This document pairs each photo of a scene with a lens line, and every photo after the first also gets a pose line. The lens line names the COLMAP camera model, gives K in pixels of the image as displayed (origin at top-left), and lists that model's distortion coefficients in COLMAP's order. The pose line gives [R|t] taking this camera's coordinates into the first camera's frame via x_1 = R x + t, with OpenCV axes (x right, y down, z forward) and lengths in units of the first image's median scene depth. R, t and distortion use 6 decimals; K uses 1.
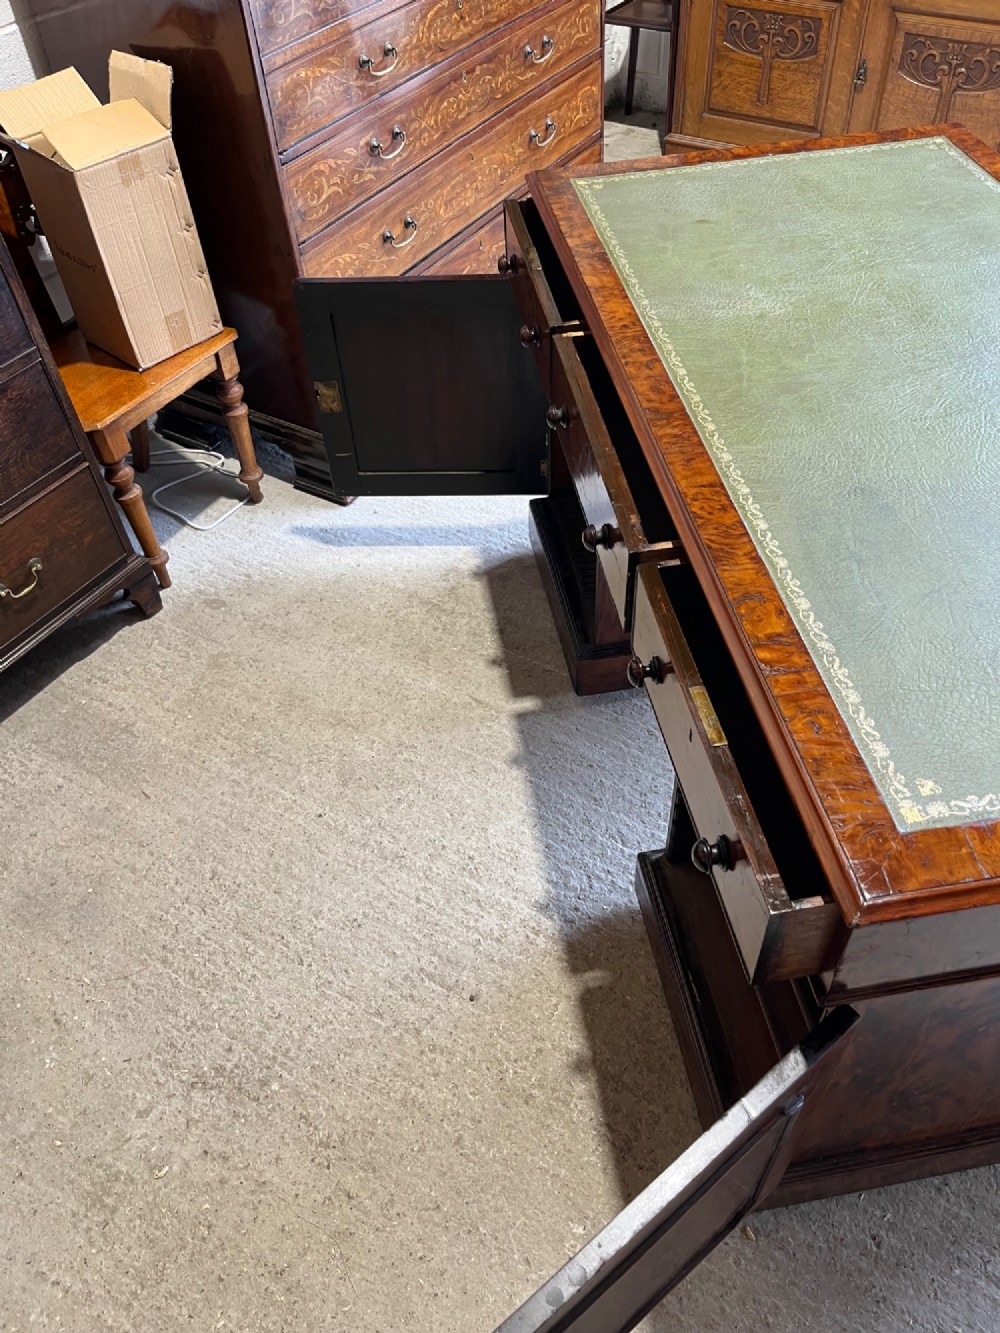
lens RADIAL K [[1011.4, 0, 495.0], [0, 1011.4, 676.2], [0, 0, 1]] dist [0.080525, -0.115085]
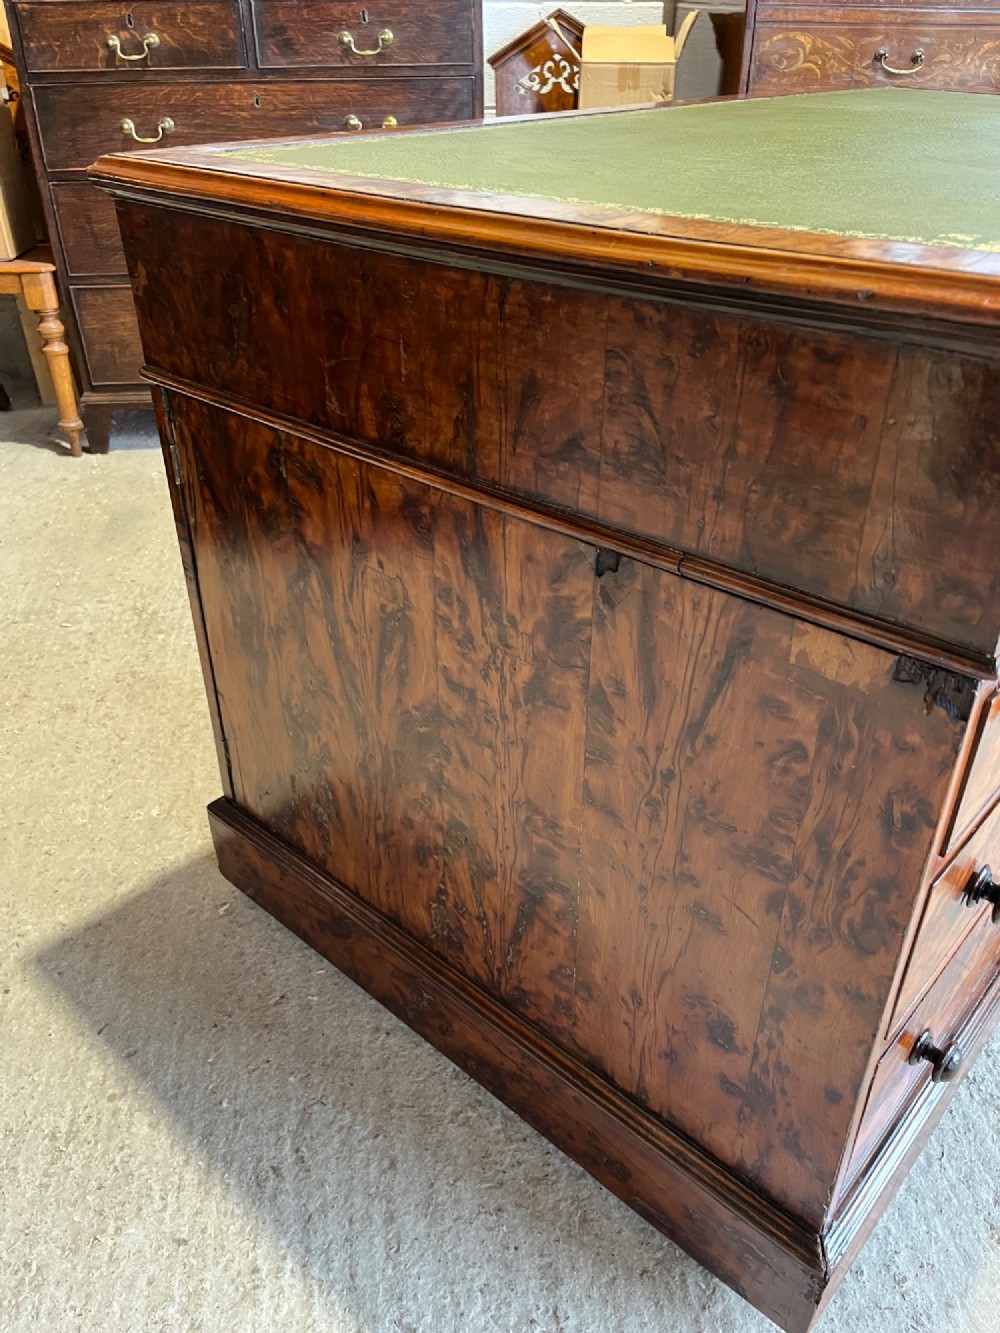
lens RADIAL K [[1016.9, 0, 489.3], [0, 1016.9, 664.1], [0, 0, 1]] dist [0.068412, -0.108378]
pose [[0.620584, 0.461775, -0.633750, 0.554917], [-0.602021, 0.798442, -0.007739, 0.148750], [0.502439, 0.386334, 0.773499, 0.208932]]
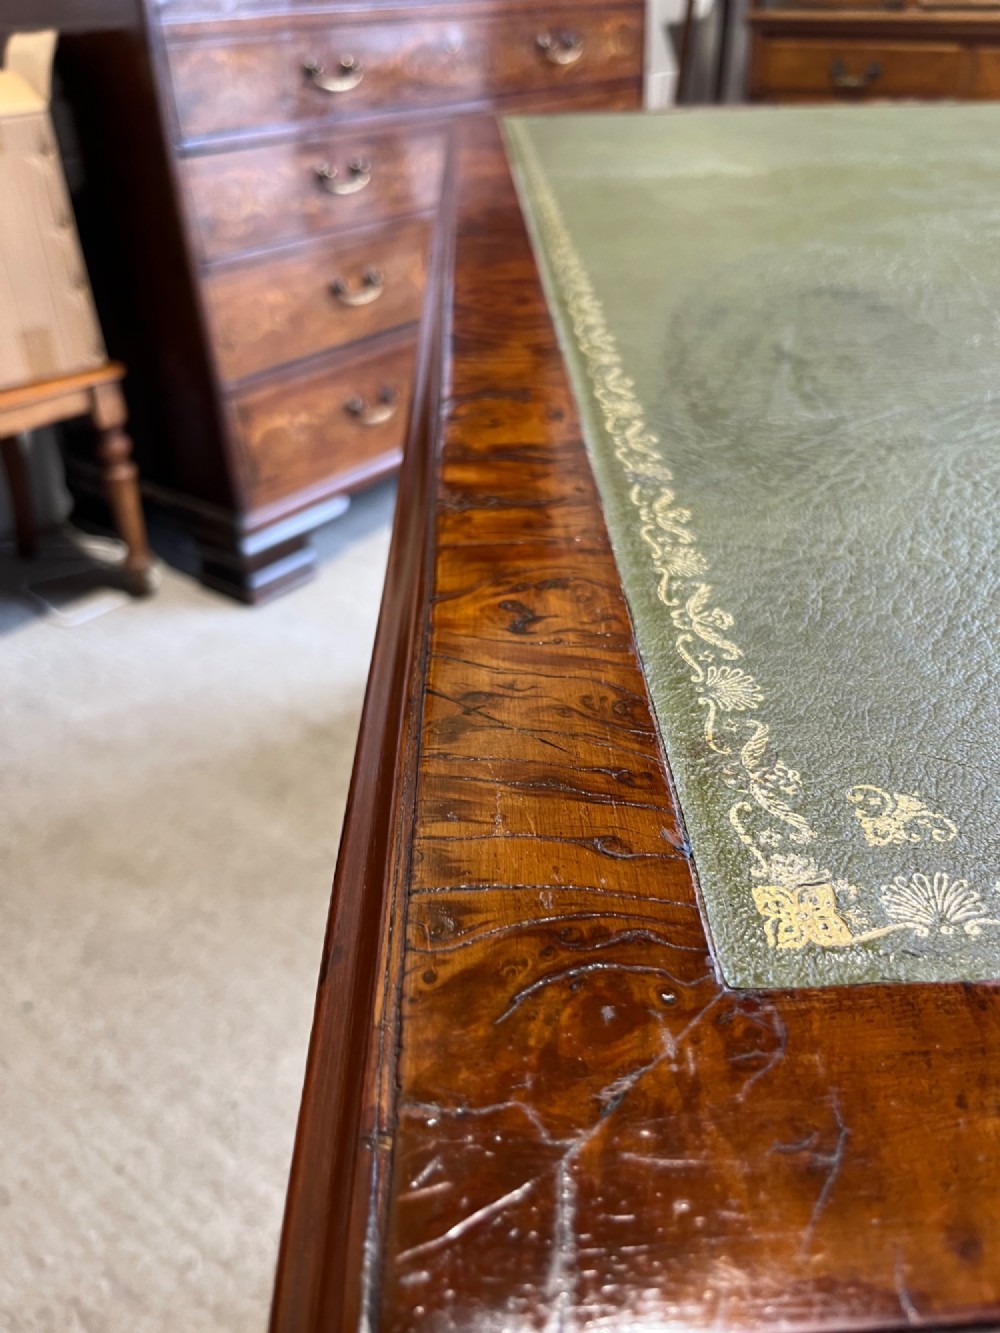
lens RADIAL K [[1046.0, 0, 500.0], [0, 1046.0, 666.5], [0, 0, 1]] dist [0.064695, -0.122480]
pose [[0.991721, 0.079938, -0.100495, 0.140498], [-0.102479, 0.964277, -0.244271, 0.056029], [0.077379, 0.252547, 0.964486, 0.299310]]
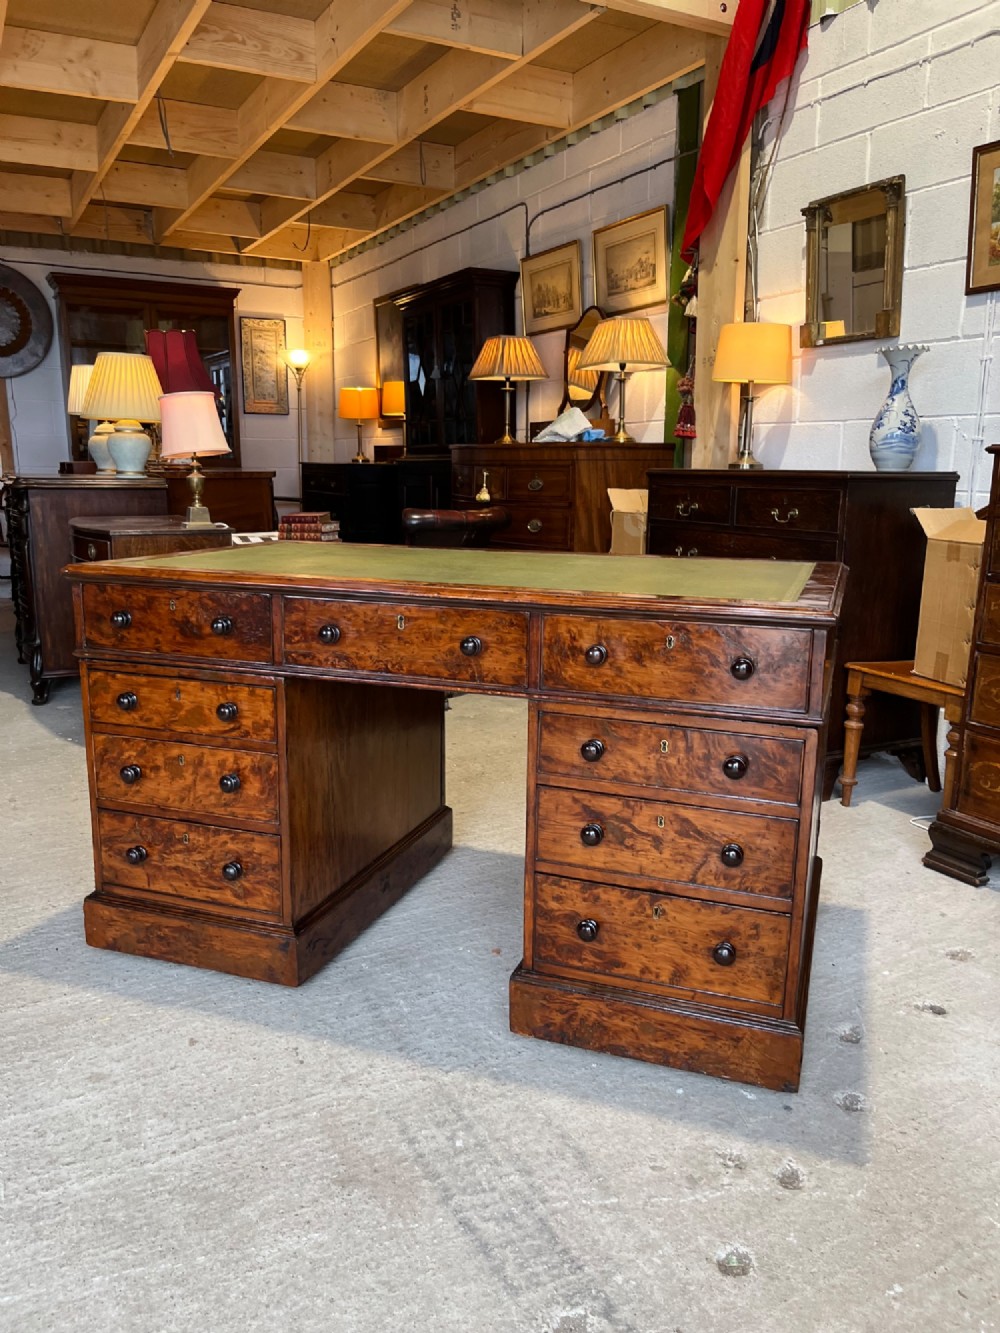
lens RADIAL K [[1002.5, 0, 499.8], [0, 1002.5, 674.4], [0, 0, 1]] dist [0.060643, -0.091204]
pose [[-0.479746, 0.227907, -0.847291, 1.080548], [-0.639894, 0.569827, 0.515589, -0.632657], [0.600316, 0.789528, -0.127535, 0.810300]]
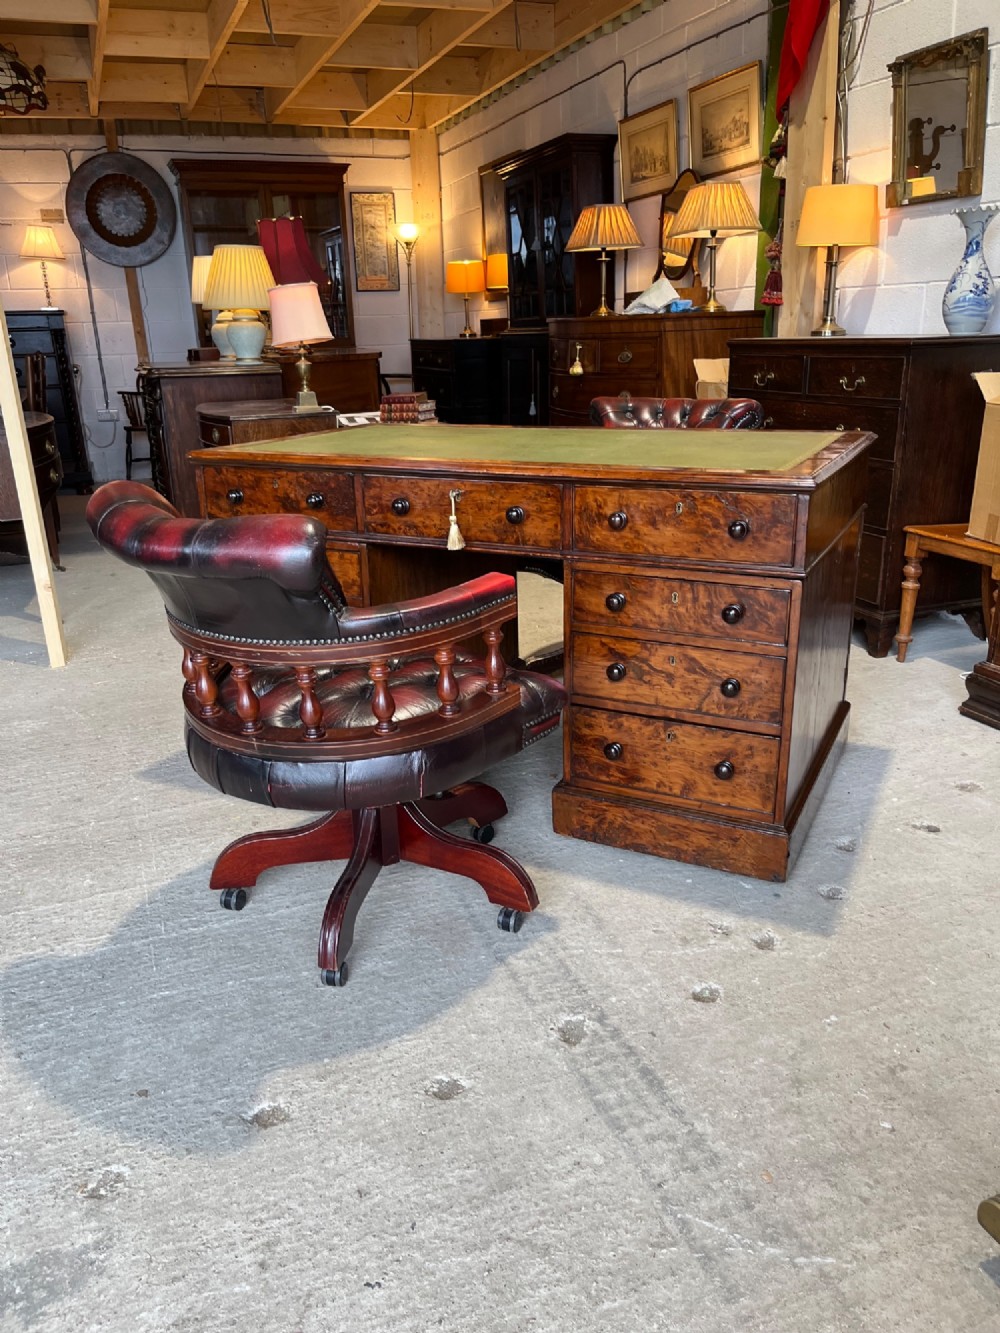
lens RADIAL K [[1002.5, 0, 499.8], [0, 1002.5, 674.4], [0, 0, 1]] dist [0.060643, -0.091204]
pose [[-0.580016, 0.329140, -0.745150, 1.174089], [-0.563719, 0.498157, 0.658833, -0.759460], [0.588050, 0.802189, -0.103396, 0.886819]]
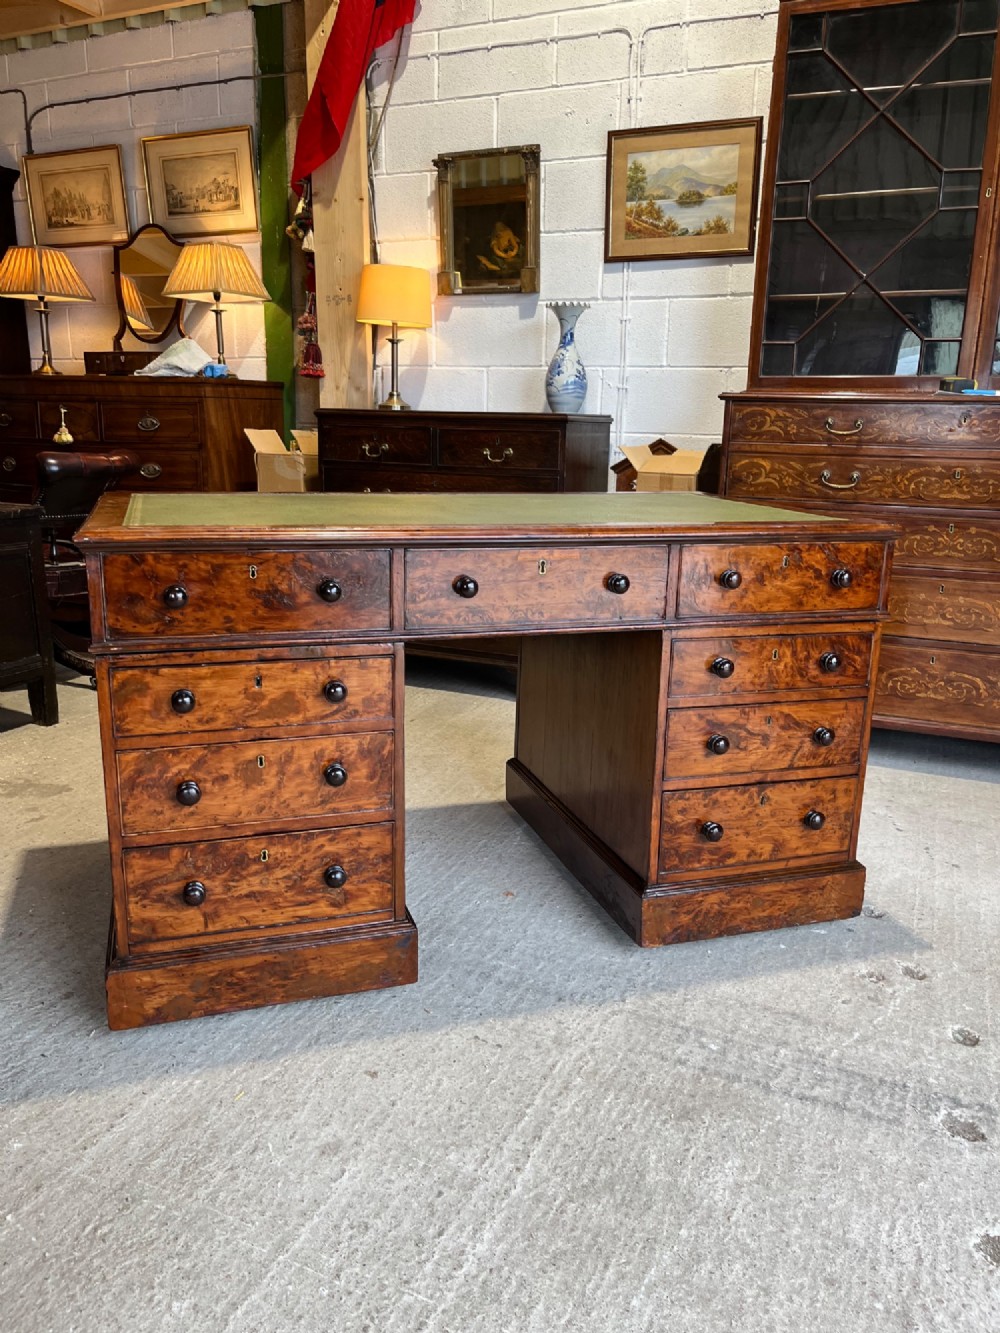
lens RADIAL K [[1005.8, 0, 501.2], [0, 1005.8, 664.0], [0, 0, 1]] dist [0.058351, -0.085360]
pose [[0.160711, 0.289664, -0.943540, 1.176335], [-0.752415, 0.654652, 0.072819, -0.172537], [0.638783, 0.698231, 0.323157, 0.406605]]
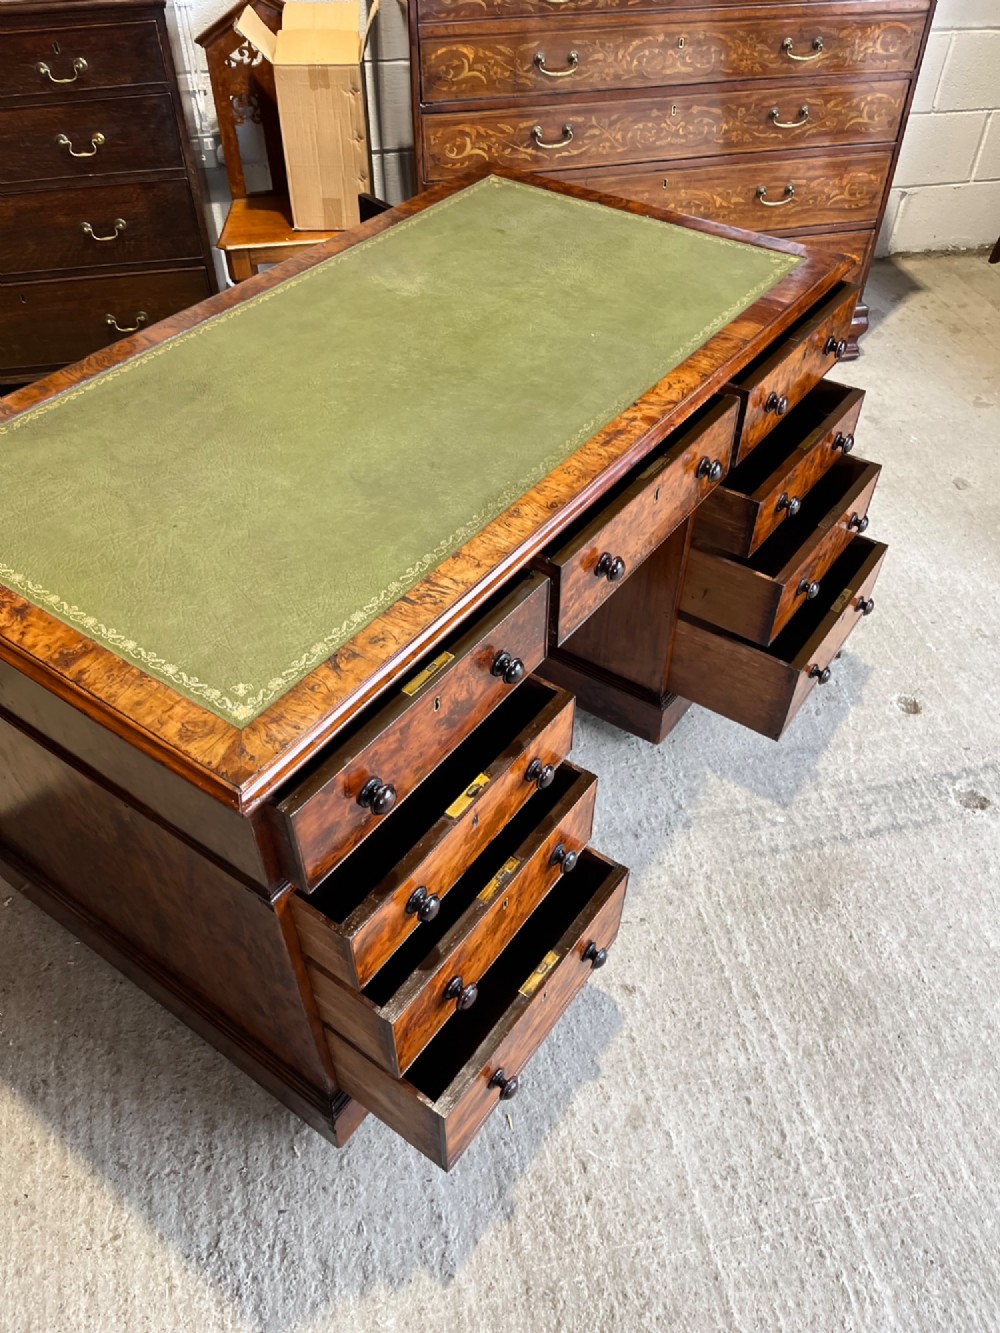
lens RADIAL K [[1019.3, 0, 492.4], [0, 1019.3, 674.0], [0, 0, 1]] dist [0.037630, -0.048364]
pose [[0.709091, 0.535536, -0.458684, 0.717262], [-0.546817, 0.828346, 0.121794, -0.122151], [0.445175, 0.164453, 0.880213, 0.050228]]
